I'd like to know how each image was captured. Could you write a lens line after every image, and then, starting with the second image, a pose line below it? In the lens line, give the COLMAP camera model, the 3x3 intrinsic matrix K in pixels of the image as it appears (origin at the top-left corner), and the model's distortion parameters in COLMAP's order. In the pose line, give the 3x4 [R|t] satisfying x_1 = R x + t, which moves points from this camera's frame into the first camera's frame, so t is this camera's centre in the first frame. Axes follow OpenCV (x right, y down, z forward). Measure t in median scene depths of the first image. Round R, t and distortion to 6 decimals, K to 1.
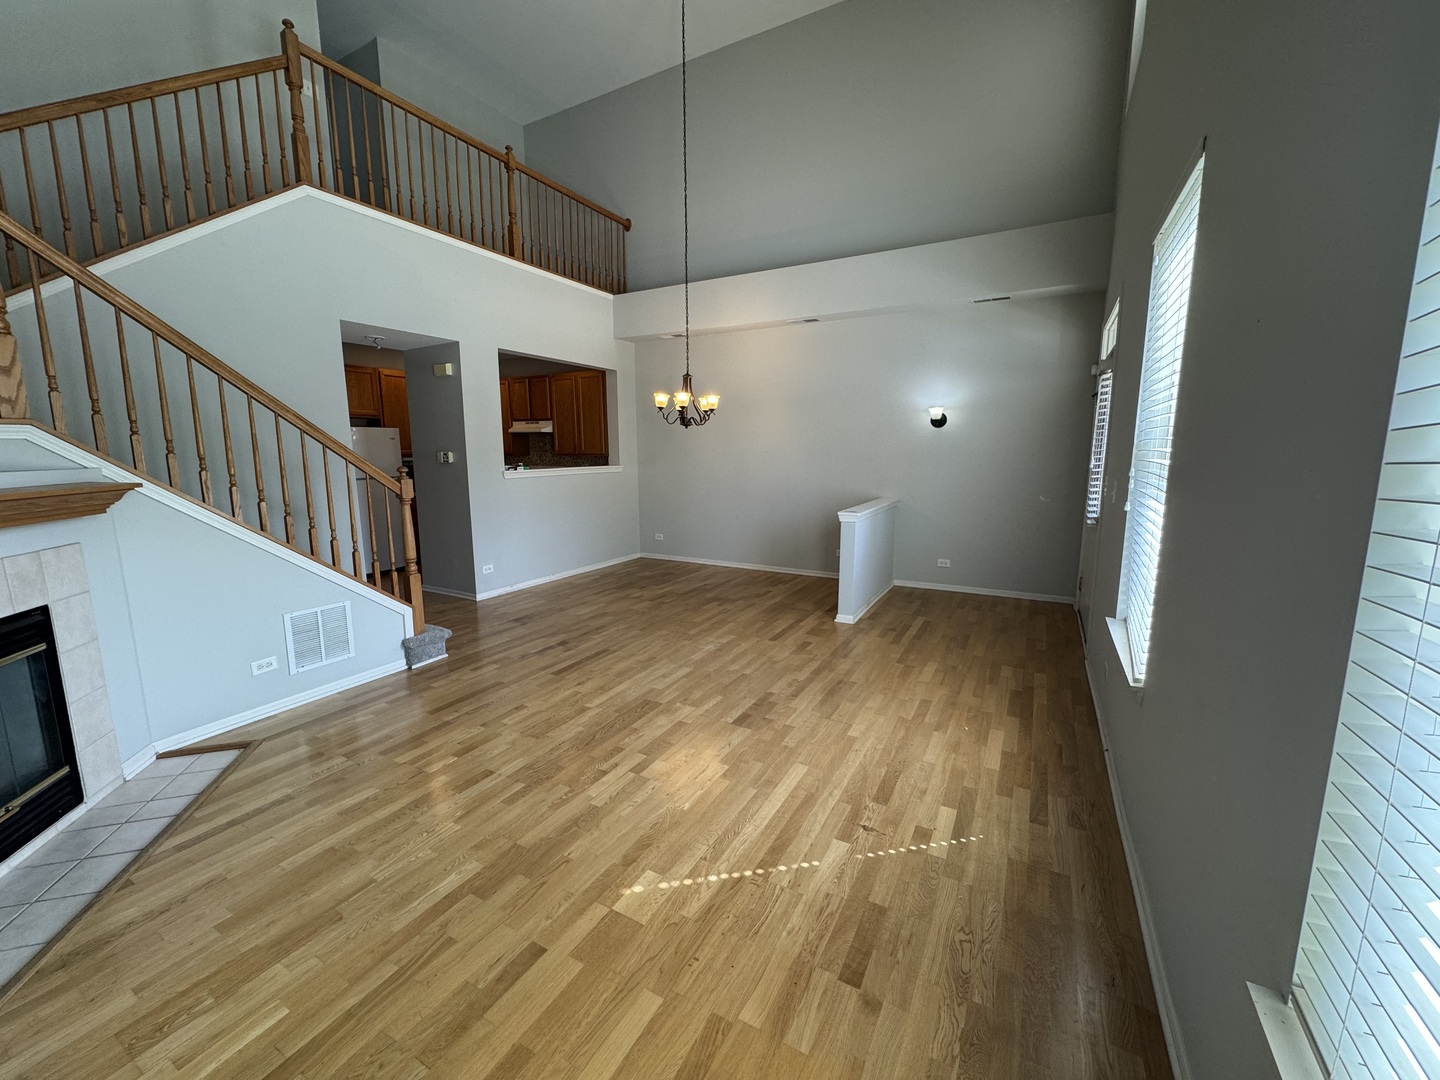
lens RADIAL K [[577.7, 0, 717.8], [0, 577.7, 535.5], [0, 0, 1]] dist [-0.003276, 0.001577]
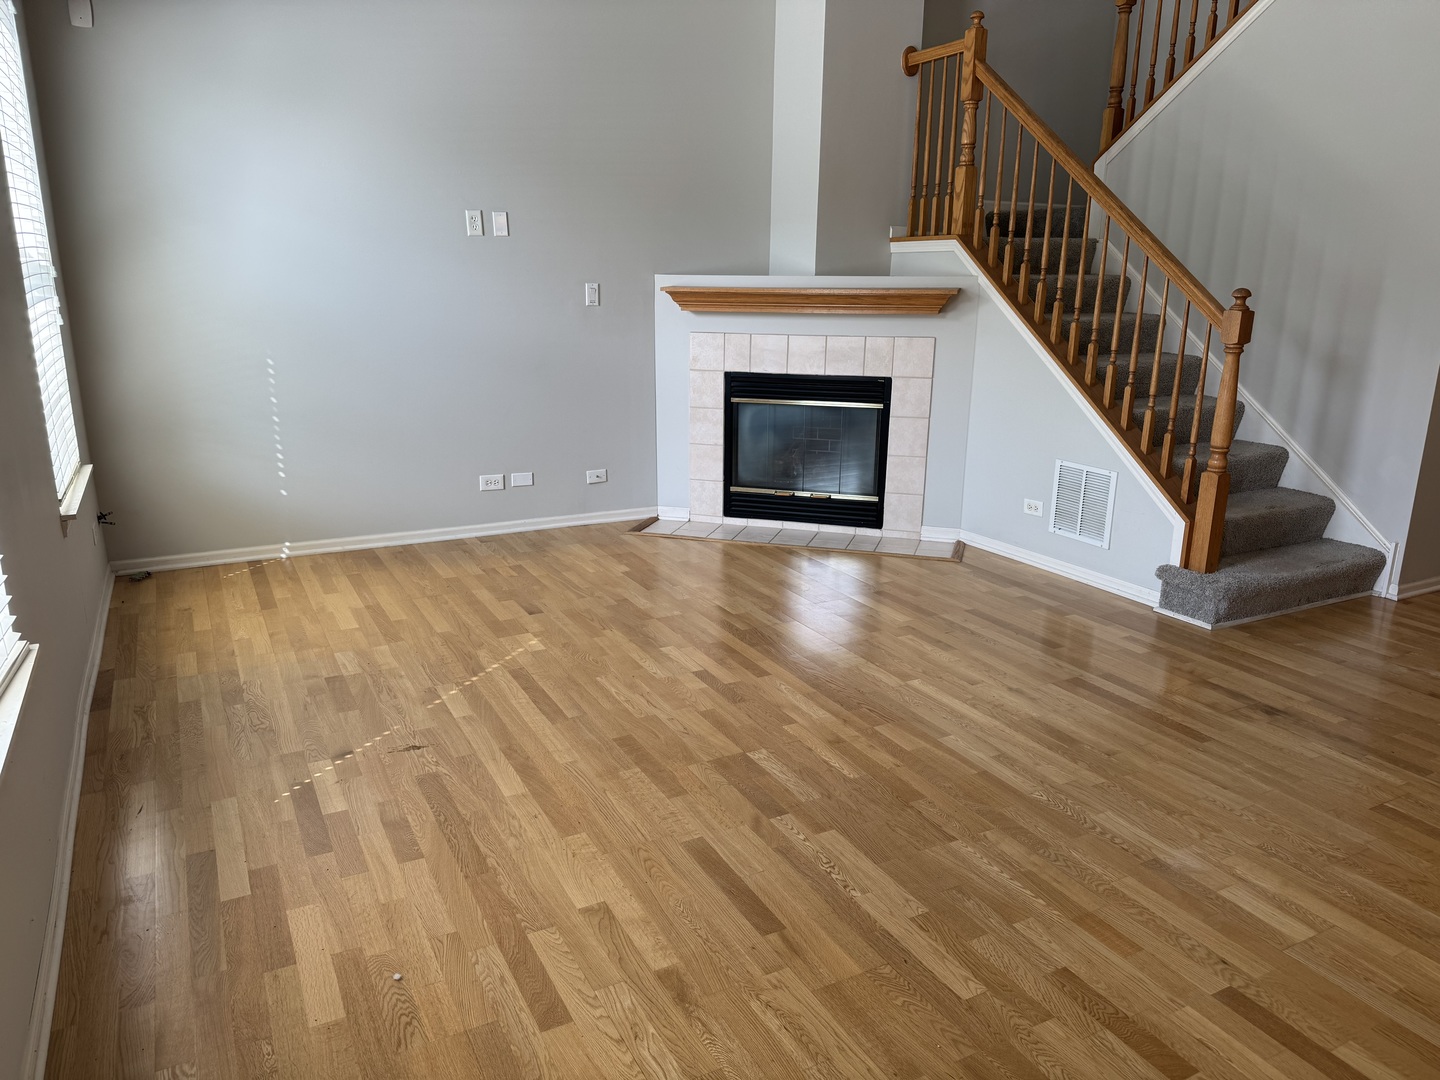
lens RADIAL K [[1014.4, 0, 719.3], [0, 1014.4, 539.5], [0, 0, 1]] dist [0.051951, -0.054827]
pose [[-0.543794, 0.210152, -0.812480, 0.730613], [-0.135792, 0.933347, 0.332301, -0.176599], [0.828160, 0.291031, -0.479011, 1.283890]]
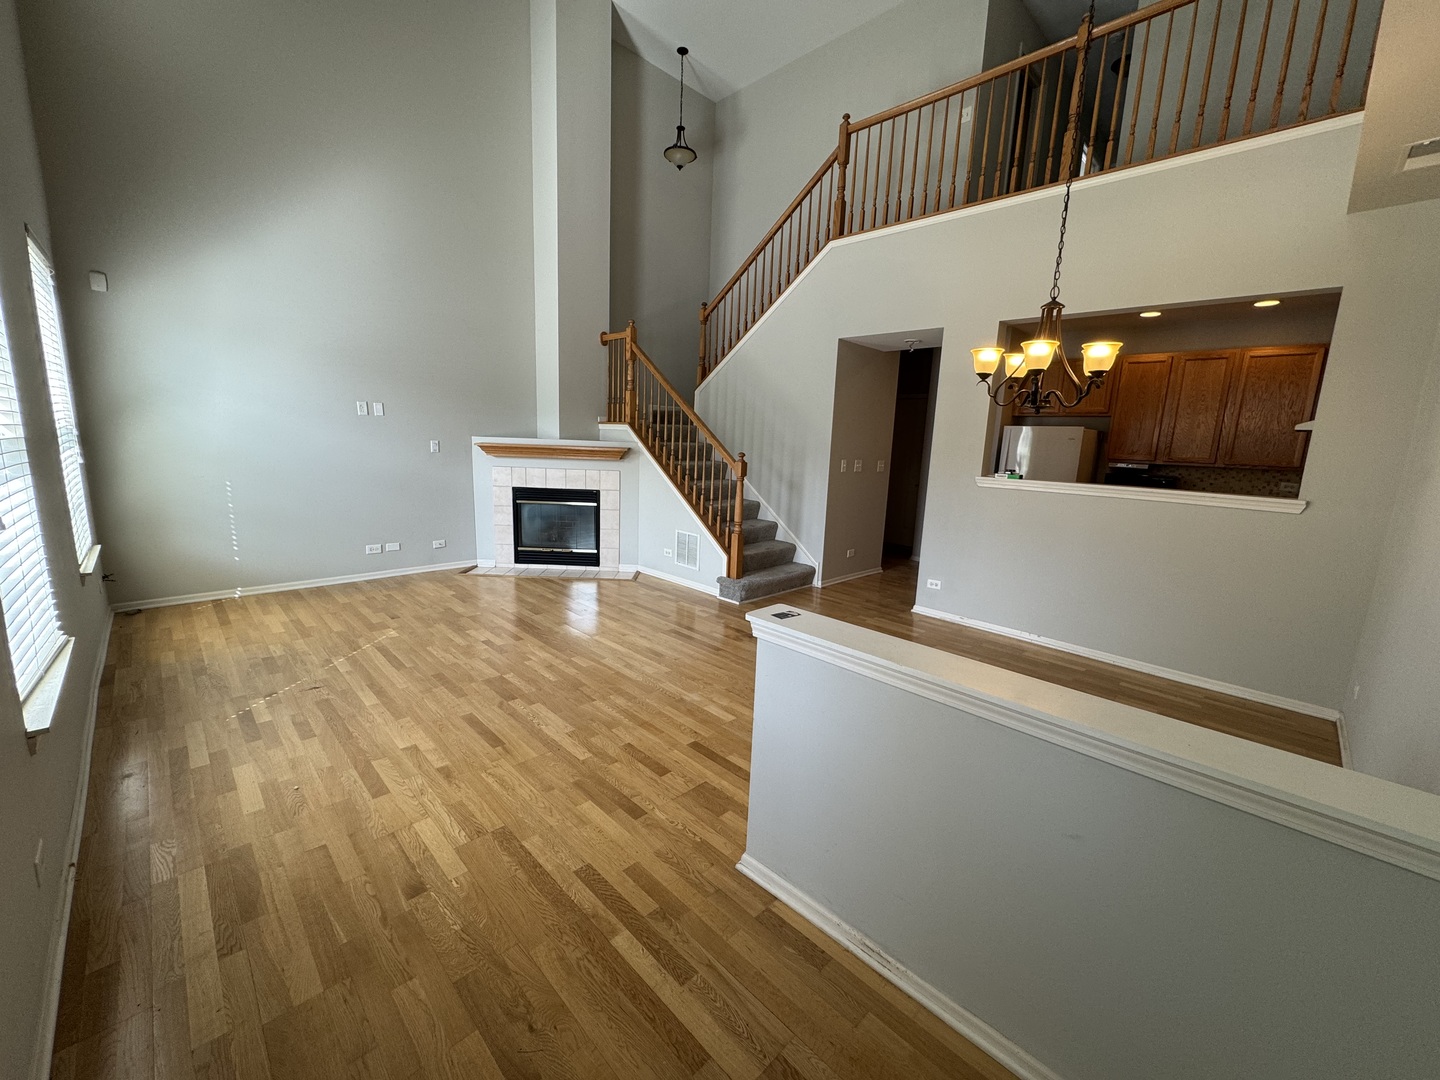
lens RADIAL K [[577.7, 0, 717.3], [0, 577.7, 535.7], [0, 0, 1]] dist [-0.003276, 0.001577]
pose [[-0.283584, 0.157686, -0.945894, 0.863034], [-0.180147, 0.960066, 0.214057, -0.238380], [0.941874, 0.231103, -0.243853, 1.490634]]
